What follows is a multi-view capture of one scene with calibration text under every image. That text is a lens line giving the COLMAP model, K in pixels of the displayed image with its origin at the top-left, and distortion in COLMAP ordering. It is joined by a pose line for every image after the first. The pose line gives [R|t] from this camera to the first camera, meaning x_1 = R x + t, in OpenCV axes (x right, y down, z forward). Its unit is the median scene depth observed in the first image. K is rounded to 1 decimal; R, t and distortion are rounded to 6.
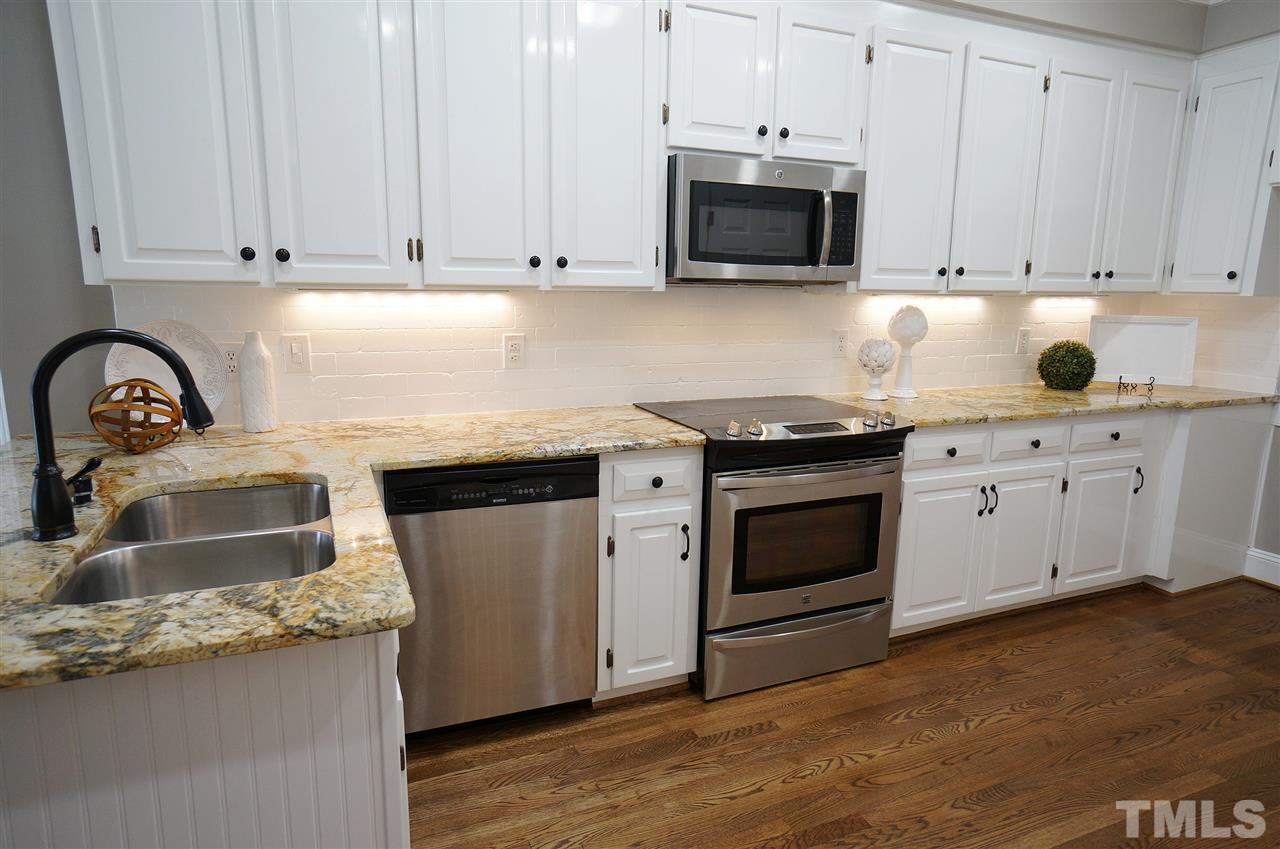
lens RADIAL K [[758.0, 0, 640.0], [0, 758.0, 433.7], [0, 0, 1]] dist [0.003093, 0.000631]
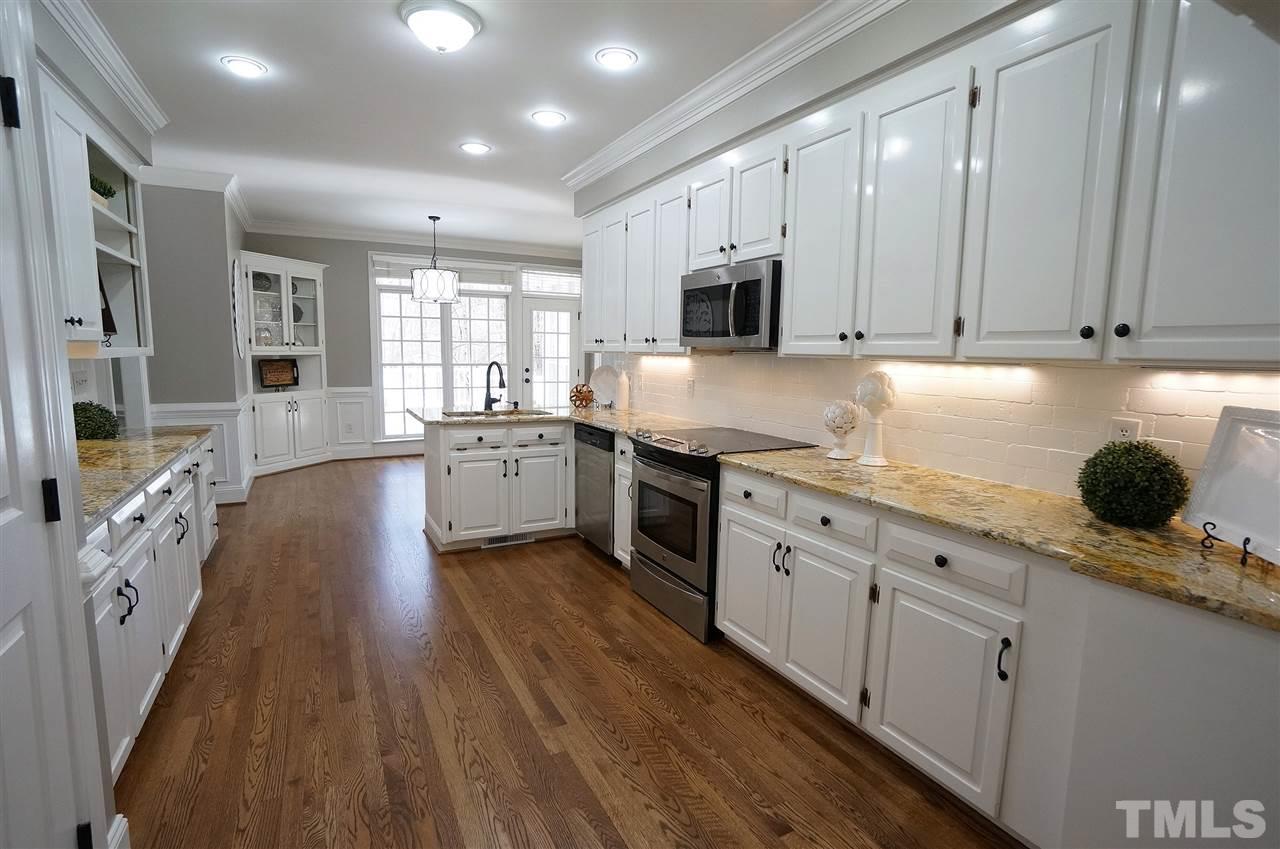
lens RADIAL K [[629.1, 0, 624.0], [0, 629.1, 425.0], [0, 0, 1]] dist [0.015090, 0.000107]
pose [[0.052940, 0.109196, -0.992609, 1.171598], [-0.202623, 0.974501, 0.096397, -0.115219], [0.977825, 0.196023, 0.073716, 0.643763]]
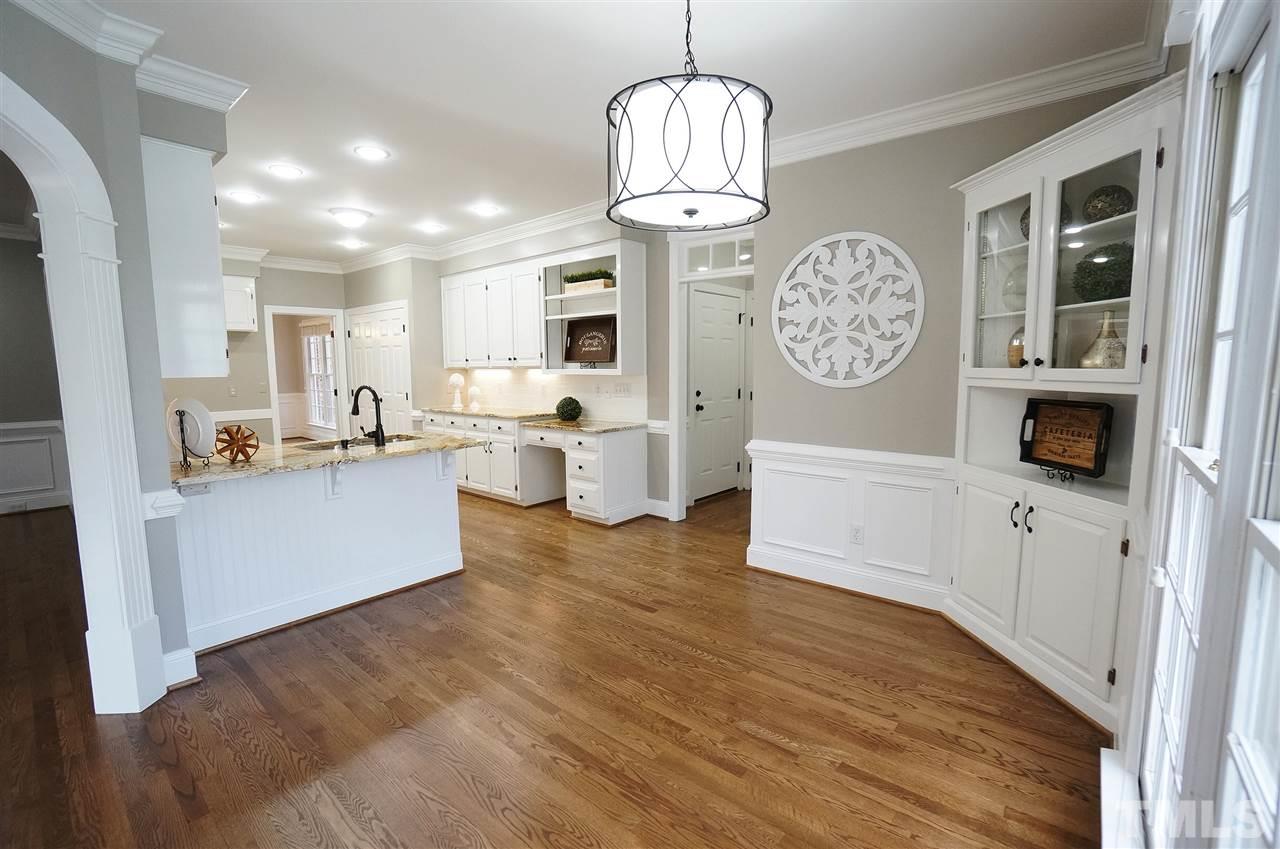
lens RADIAL K [[565.1, 0, 646.1], [0, 565.1, 429.6], [0, 0, 1]] dist [-0.018357, 0.000554]
pose [[-0.451890, -0.102172, 0.886203, -1.516805], [0.170010, 0.965348, 0.197988, -0.095444], [-0.875724, 0.240132, -0.418861, 0.421526]]
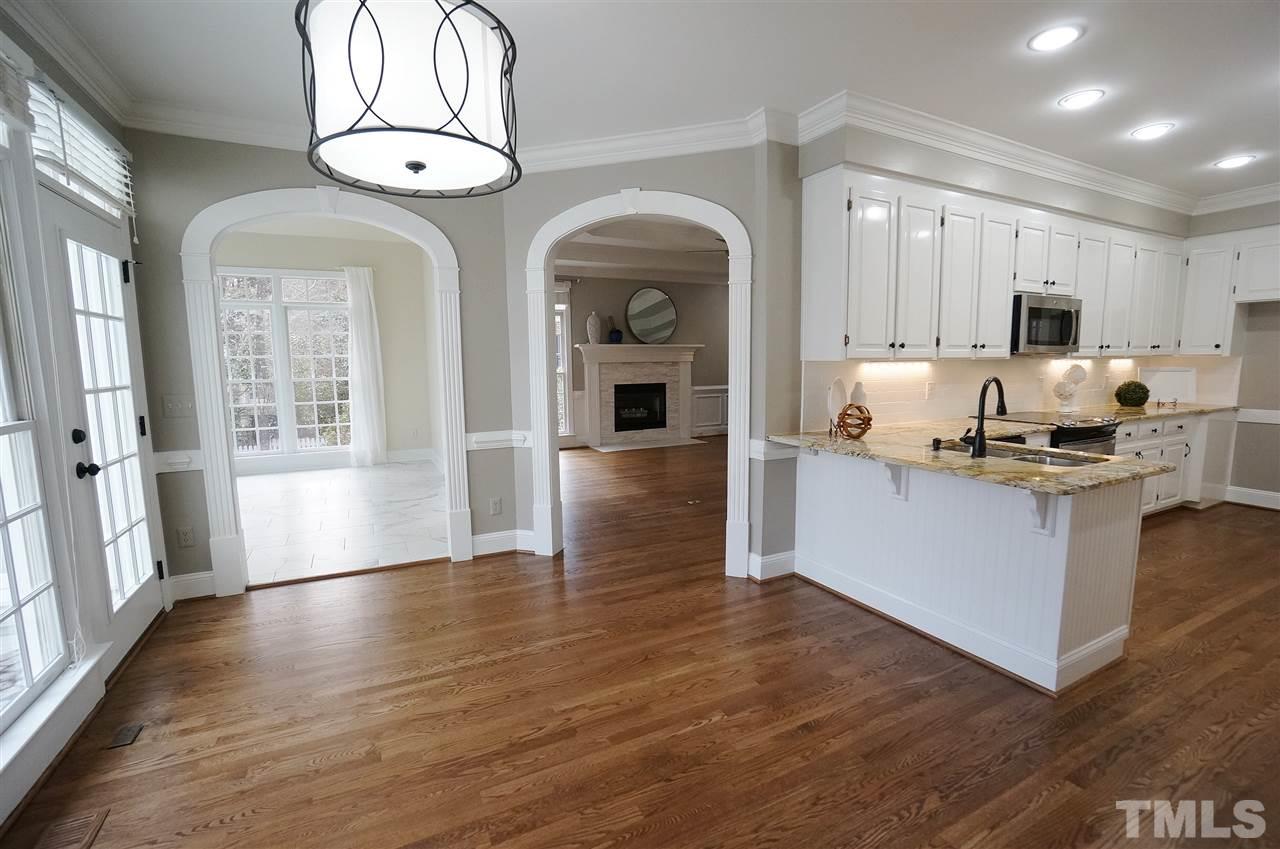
lens RADIAL K [[565.1, 0, 646.1], [0, 565.1, 429.6], [0, 0, 1]] dist [-0.018357, 0.000554]
pose [[0.997416, -0.025227, 0.067273, -0.864412], [0.029287, 0.997765, -0.060060, 0.054860], [-0.065608, 0.061875, 0.995925, -0.359408]]
